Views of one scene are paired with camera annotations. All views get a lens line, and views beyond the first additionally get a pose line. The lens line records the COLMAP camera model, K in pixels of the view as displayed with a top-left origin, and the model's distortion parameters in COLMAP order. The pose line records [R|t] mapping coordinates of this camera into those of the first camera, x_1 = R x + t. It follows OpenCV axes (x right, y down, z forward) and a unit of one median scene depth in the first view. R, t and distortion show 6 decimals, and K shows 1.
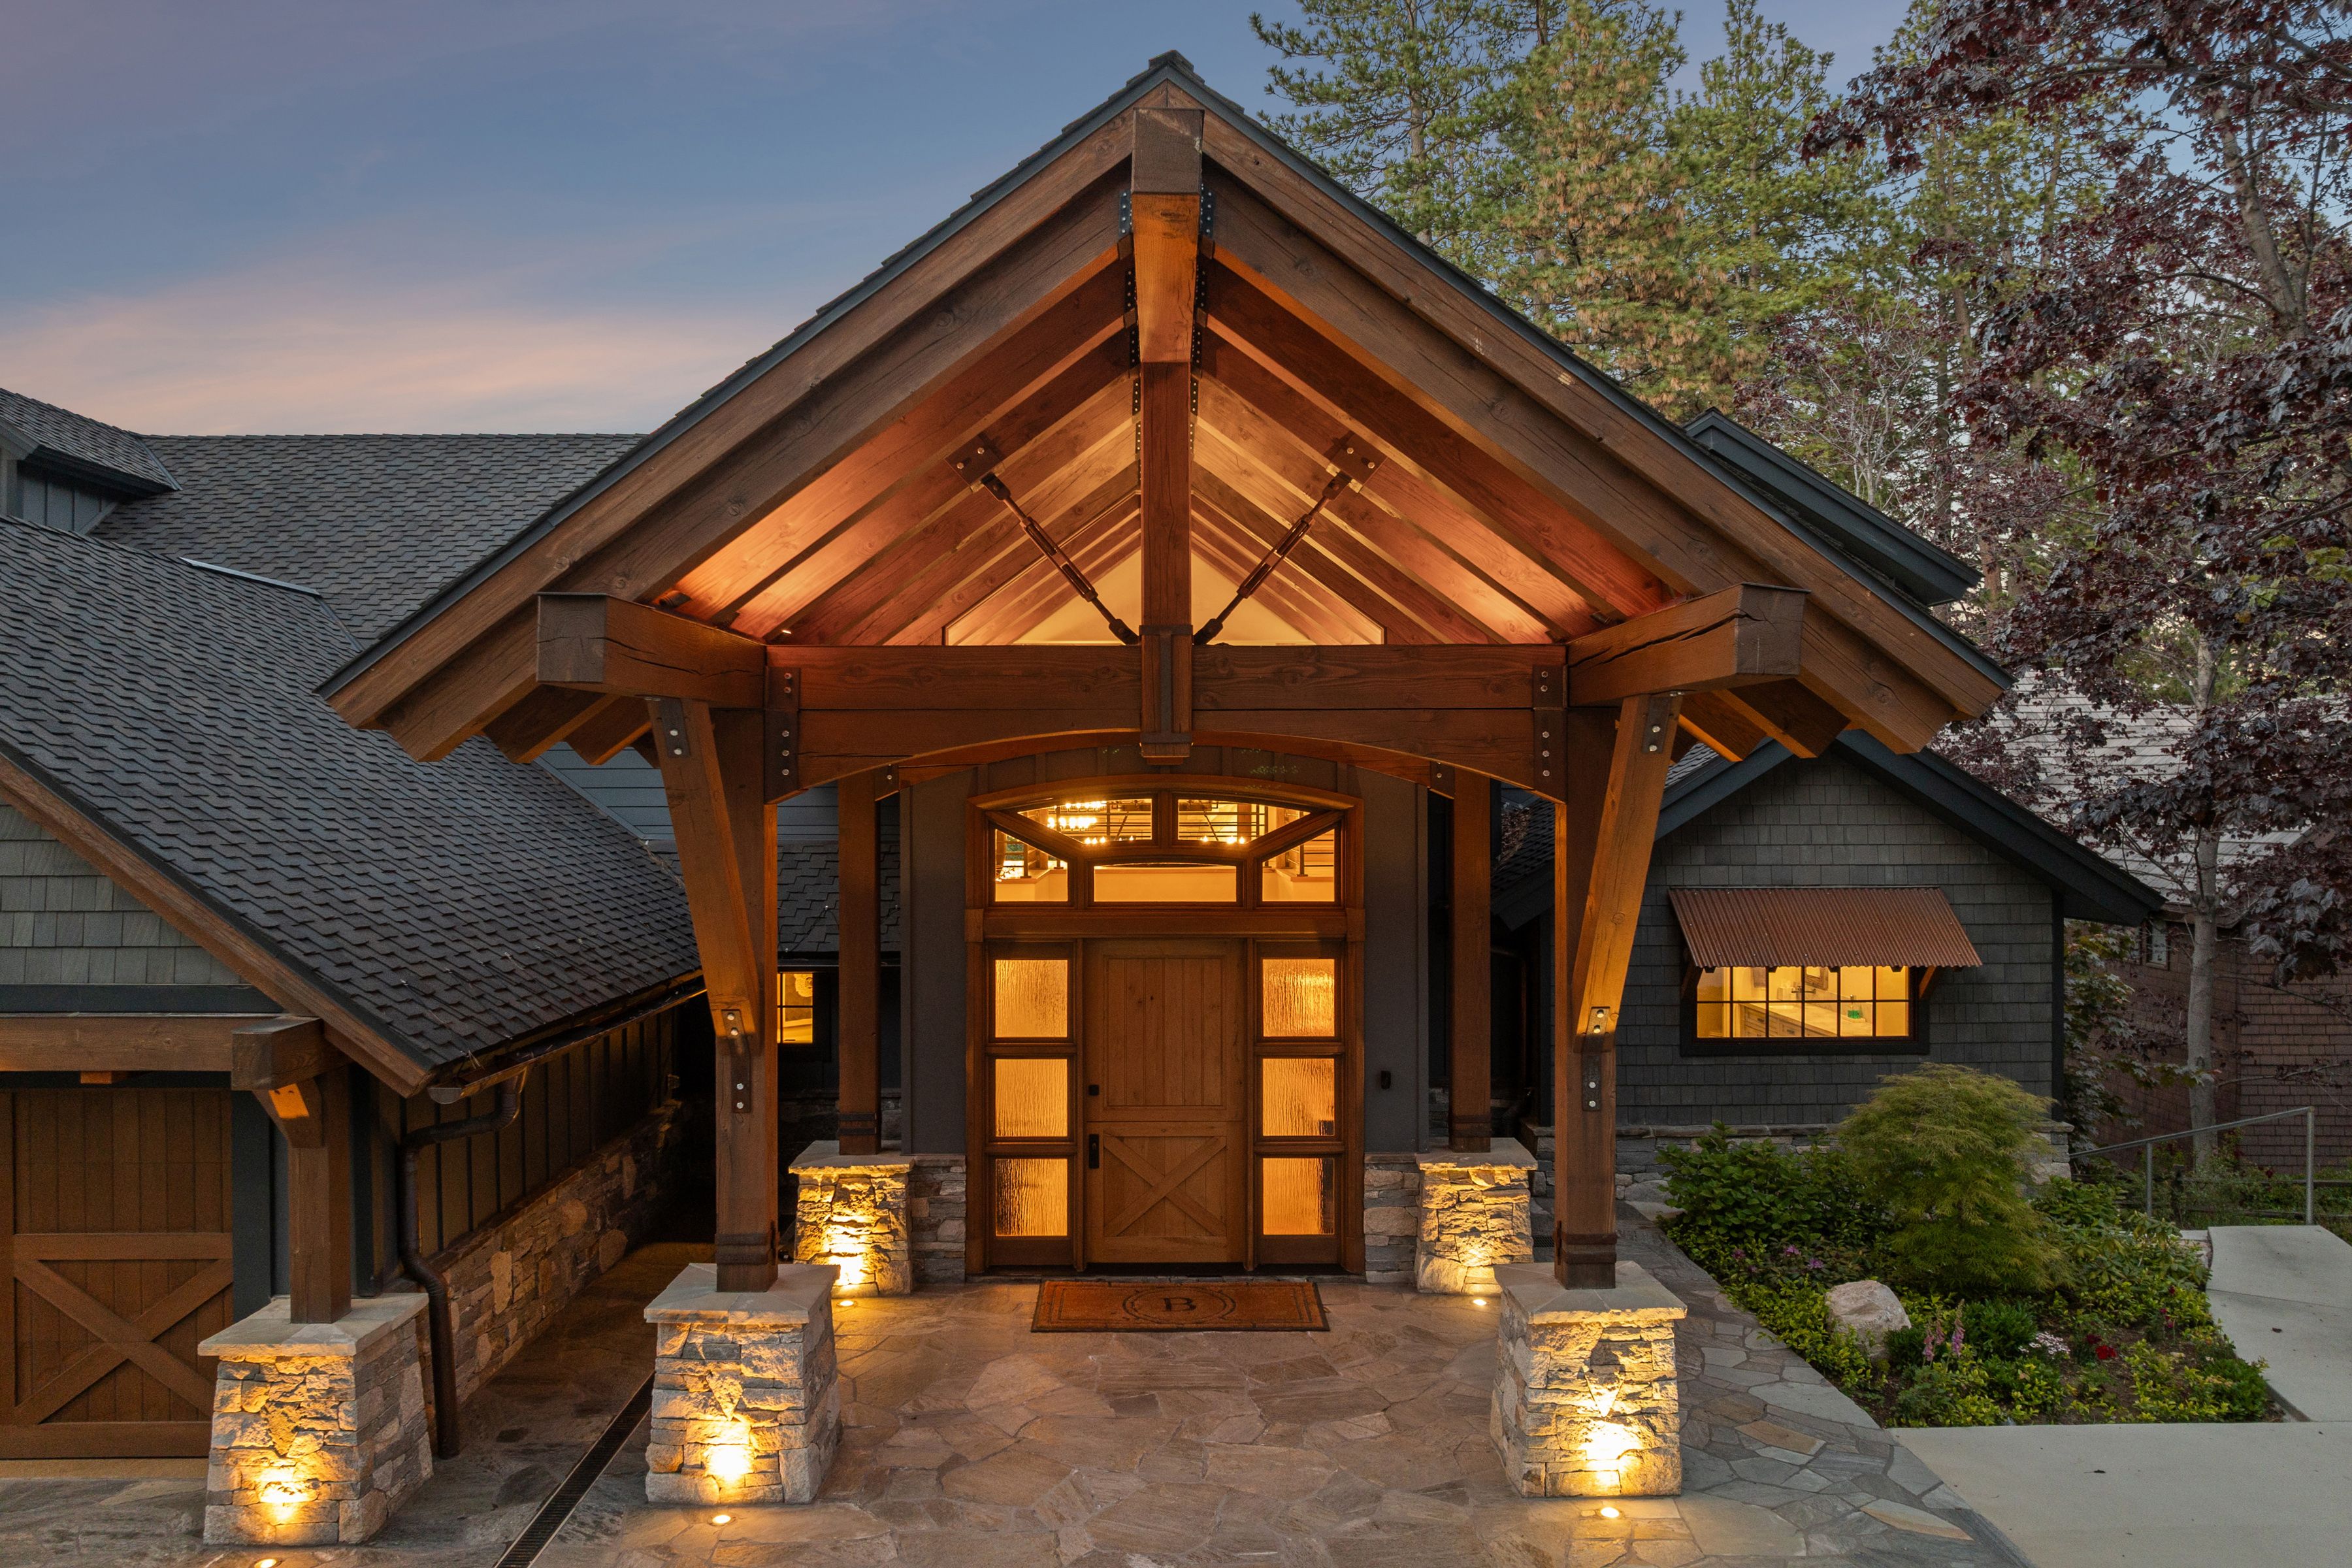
lens RADIAL K [[1660.5, 0, 1176.0], [0, 1660.5, 784.0], [0, 0, 1]] dist [-0.030988, 0.002406]
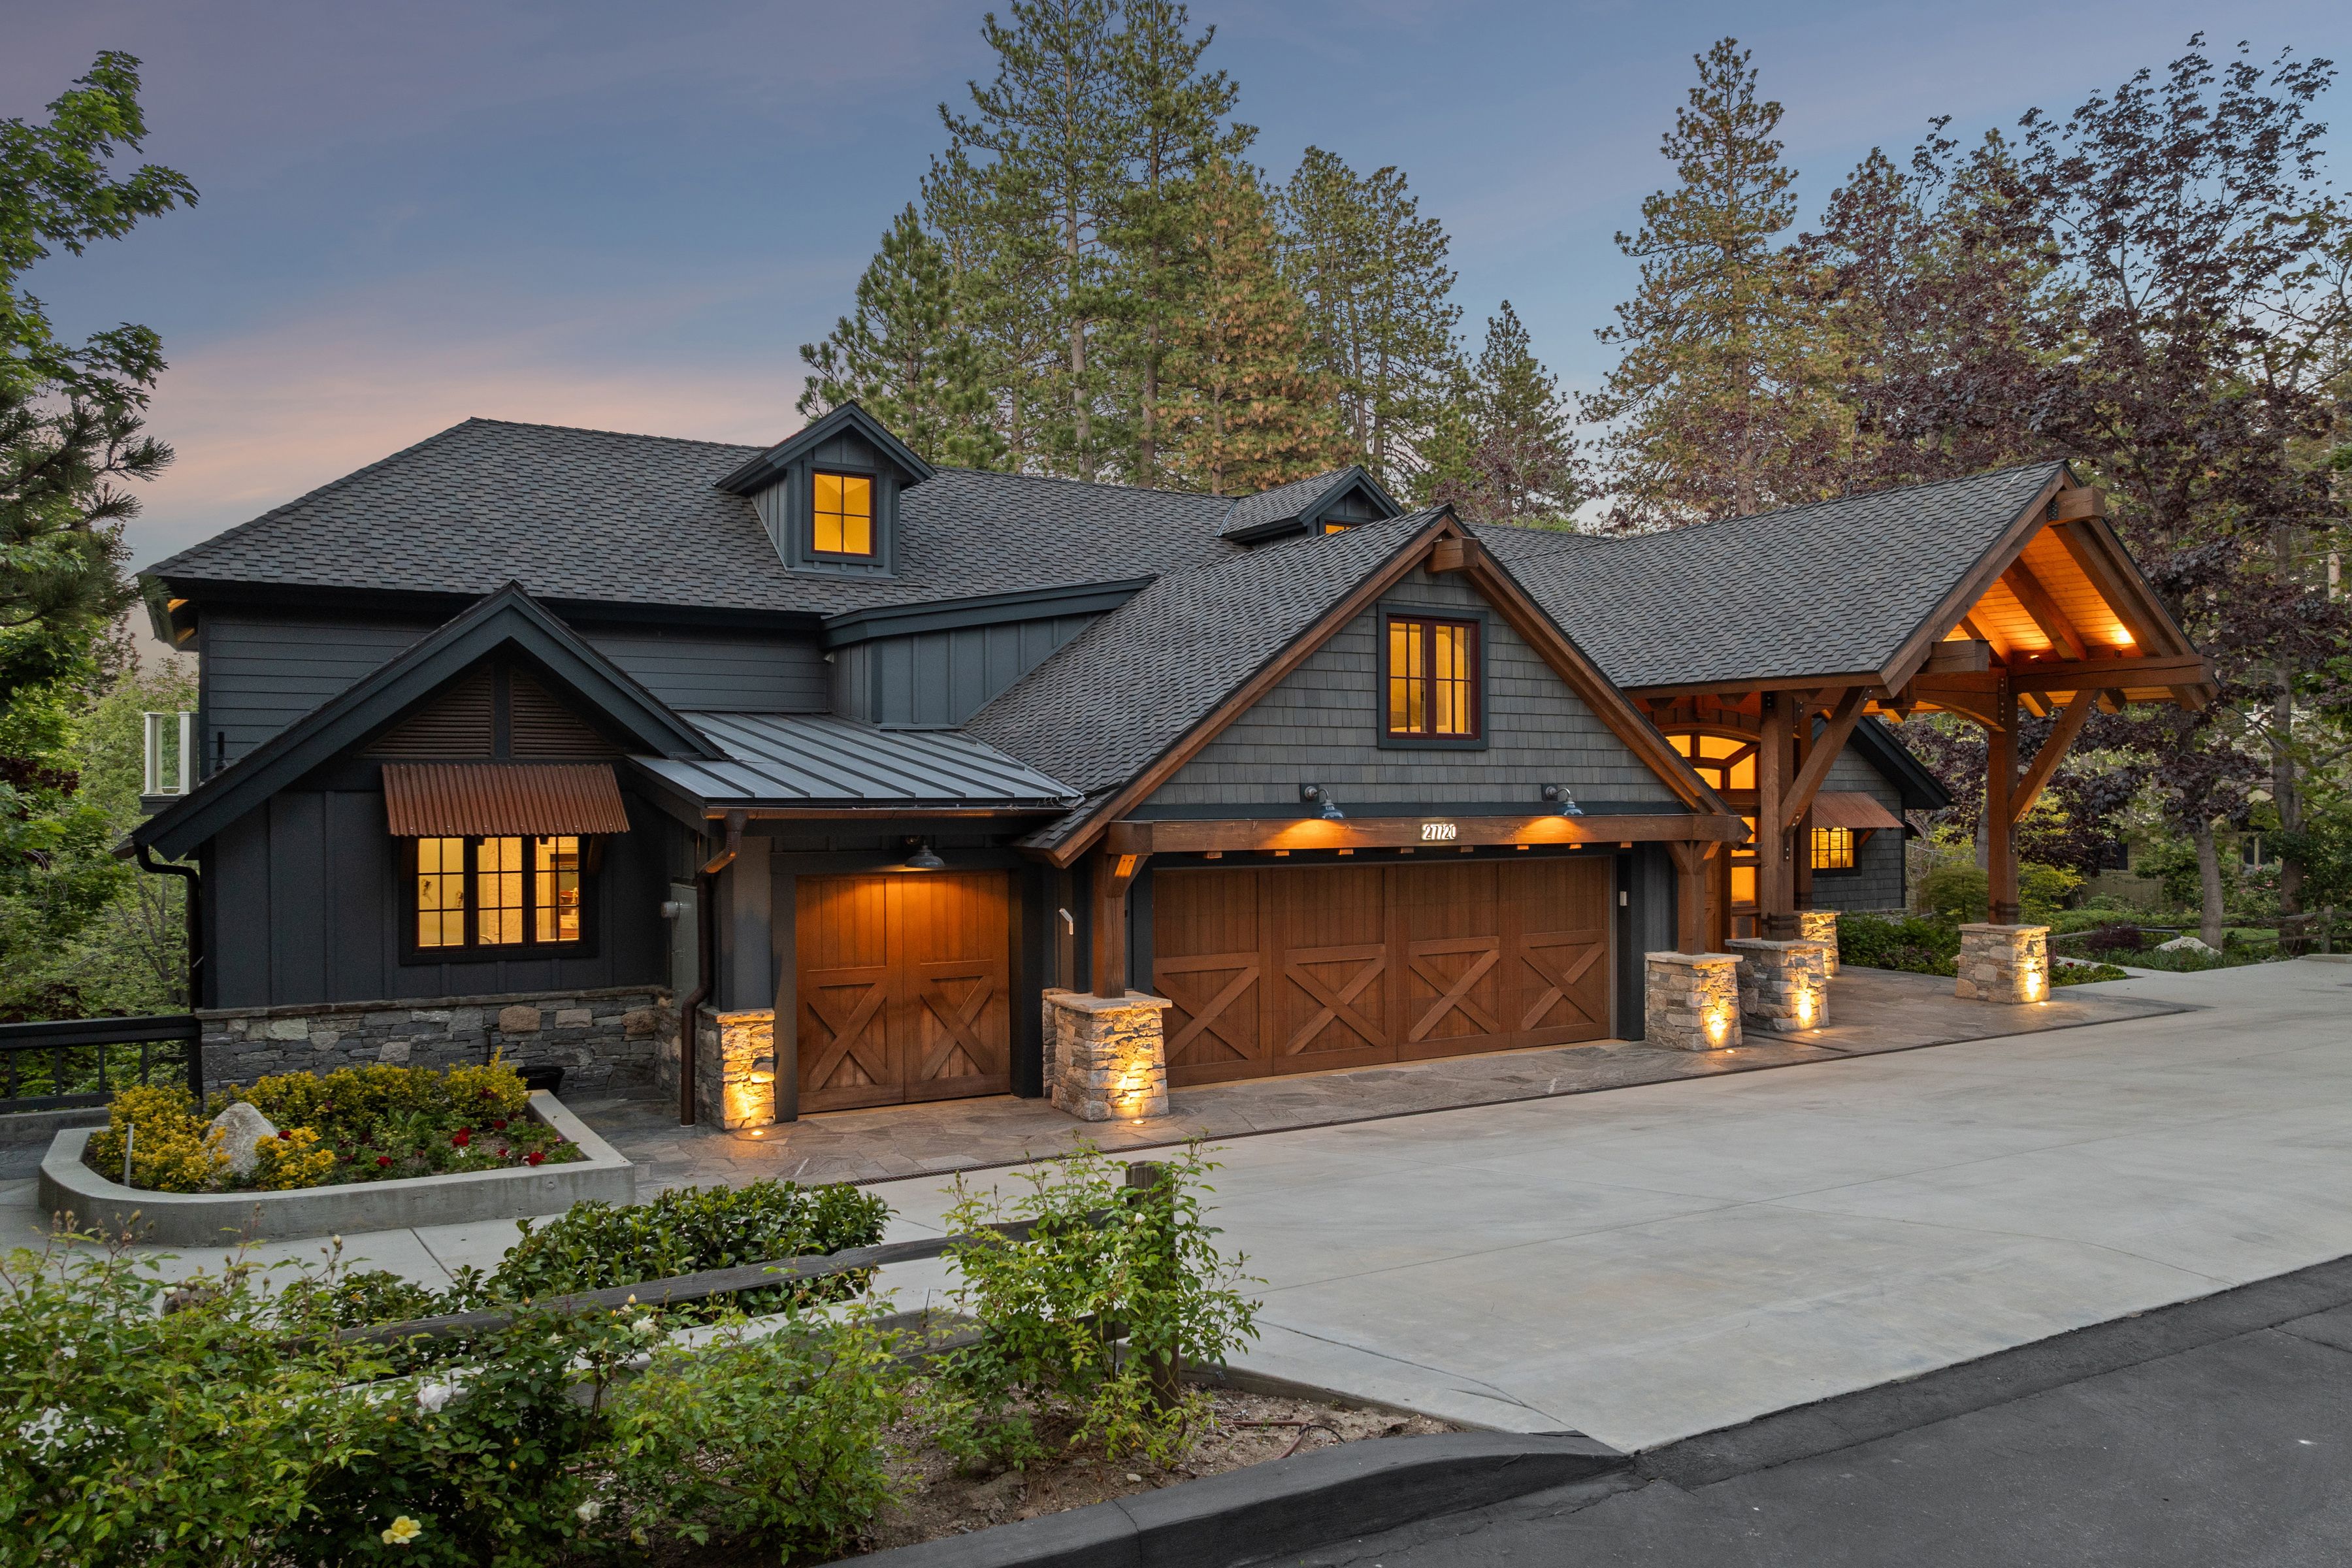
lens RADIAL K [[1660.5, 0, 1176.0], [0, 1660.5, 784.0], [0, 0, 1]] dist [-0.030988, 0.002406]
pose [[0.866970, 0.002136, 0.498355, -1.542950], [-0.001513, 0.999997, -0.001654, 0.072454], [-0.498357, 0.000680, 0.866972, -0.392788]]
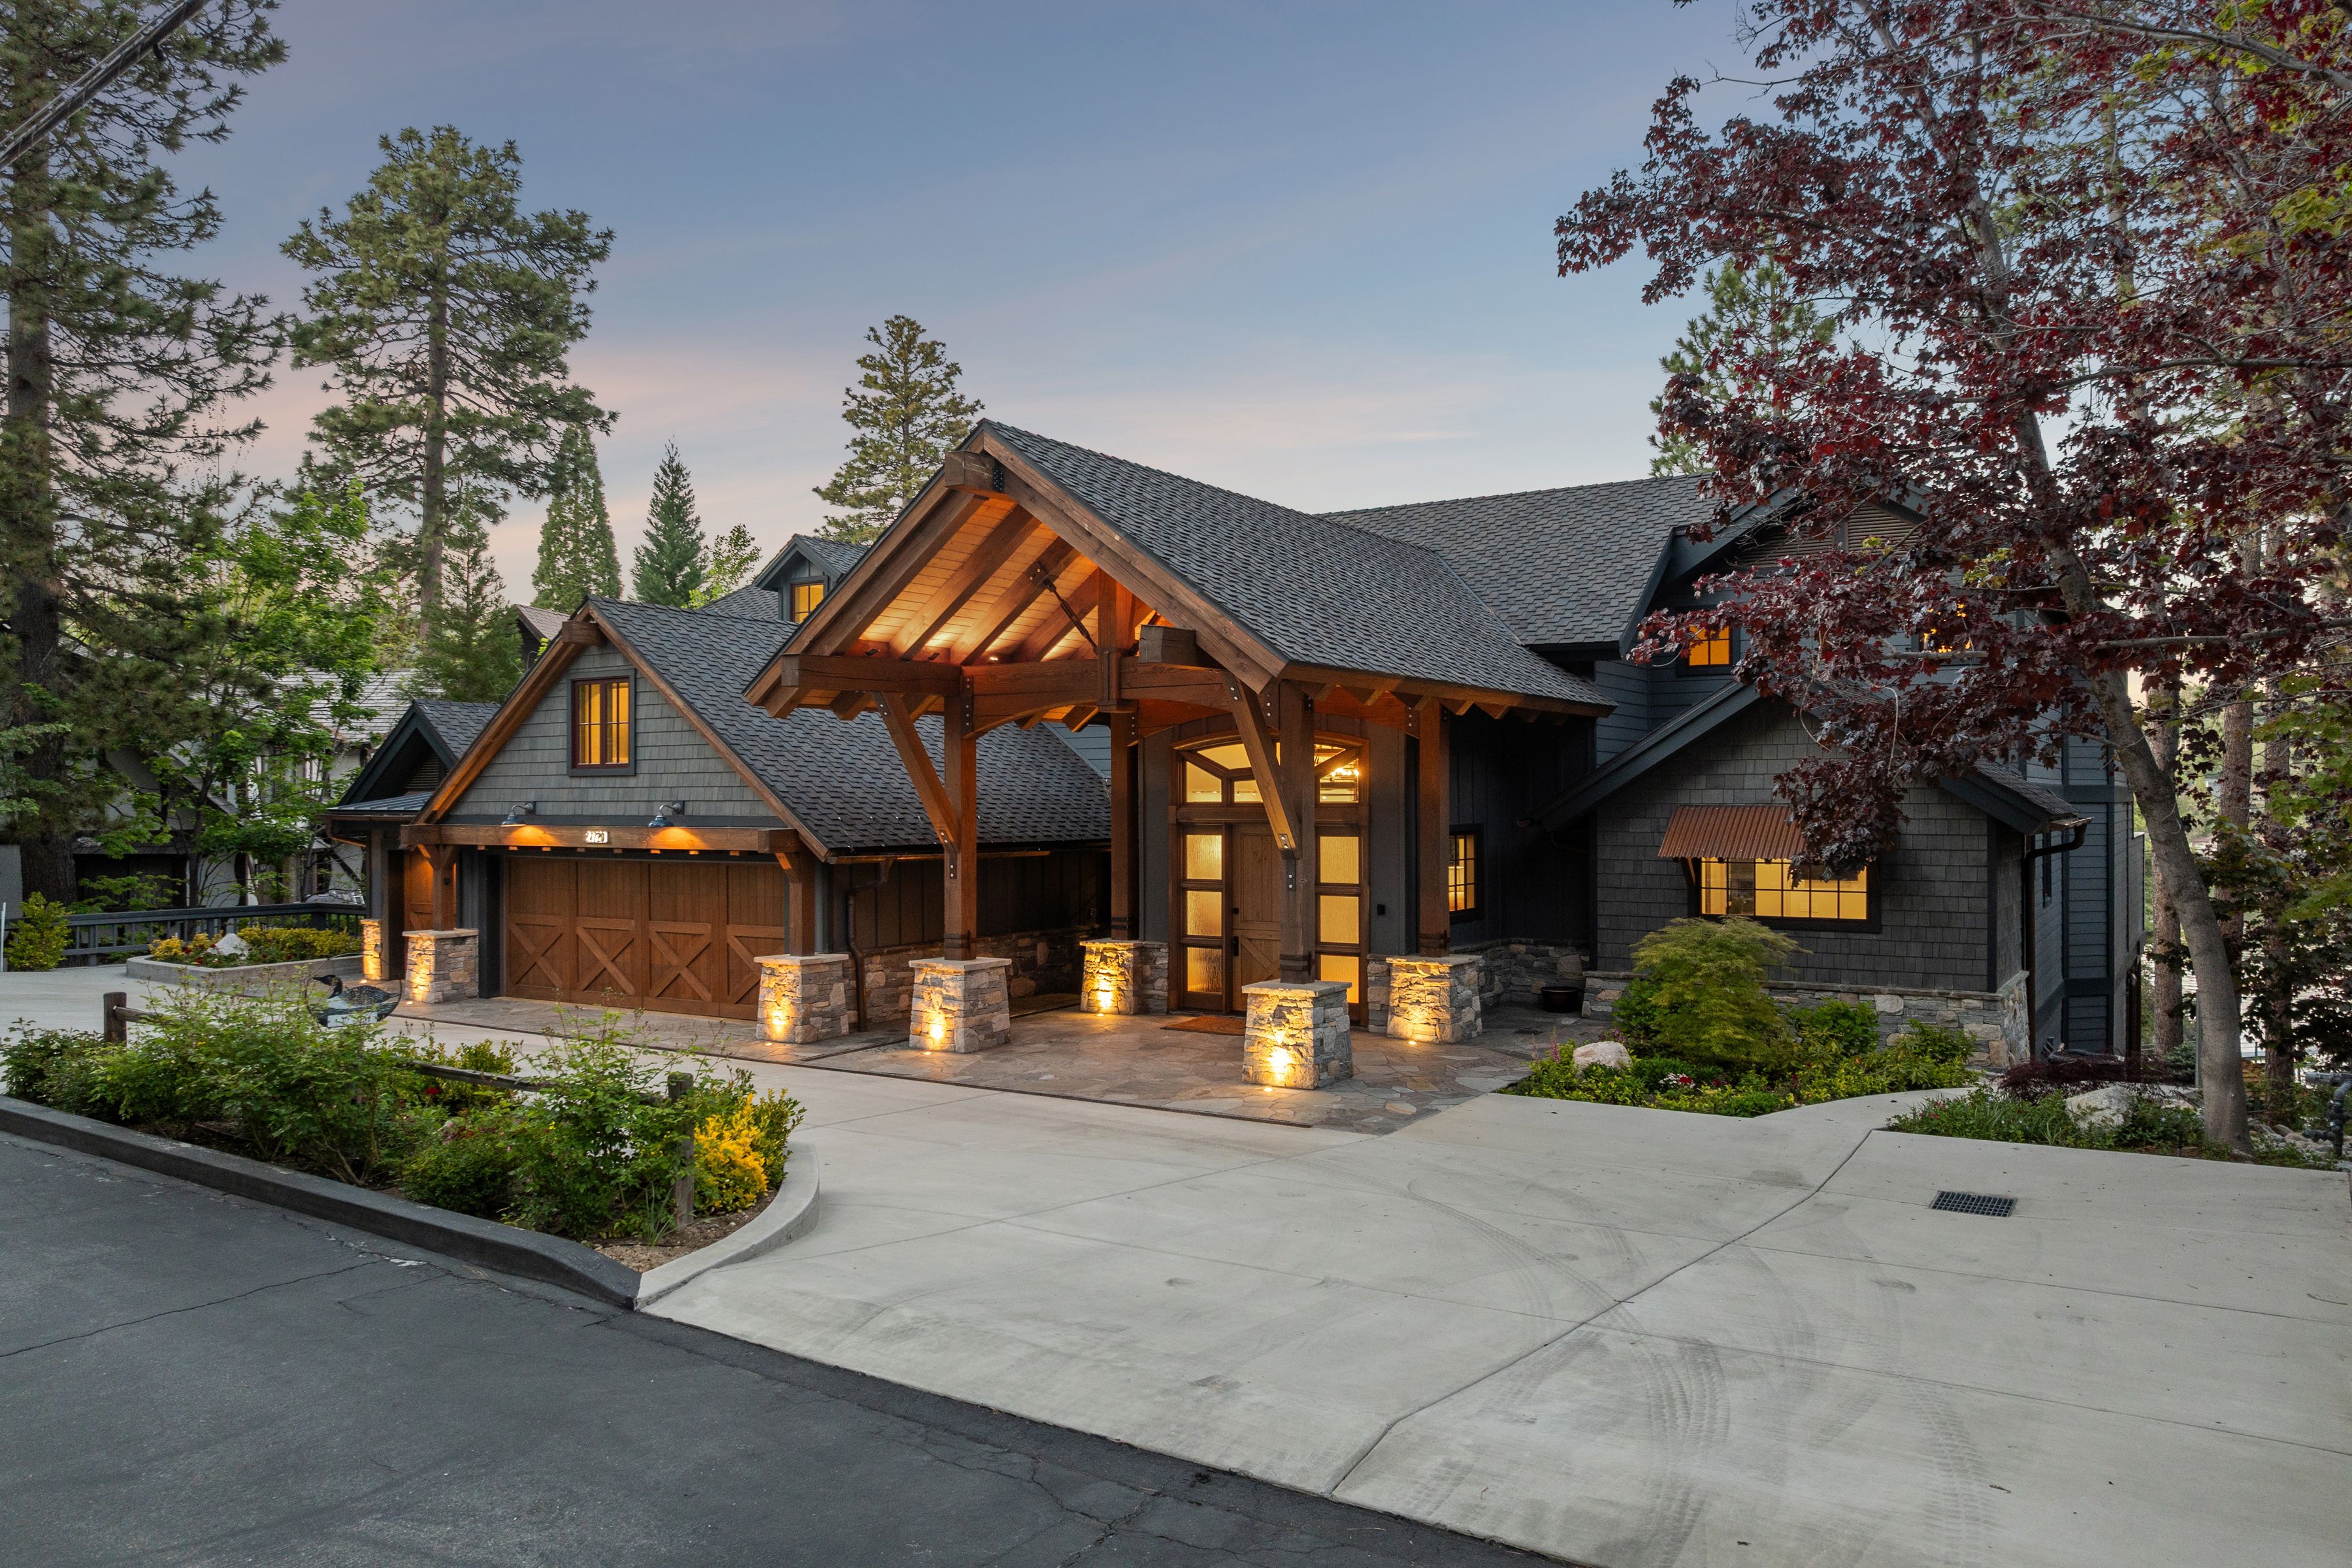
lens RADIAL K [[1625.8, 0, 1176.0], [0, 1625.8, 784.0], [0, 0, 1]] dist [0.005412, 0.000650]
pose [[0.831487, -0.006357, -0.555508, 0.872903], [0.004042, 0.999977, -0.005393, 0.062727], [0.555530, 0.002238, 0.831494, -0.466717]]
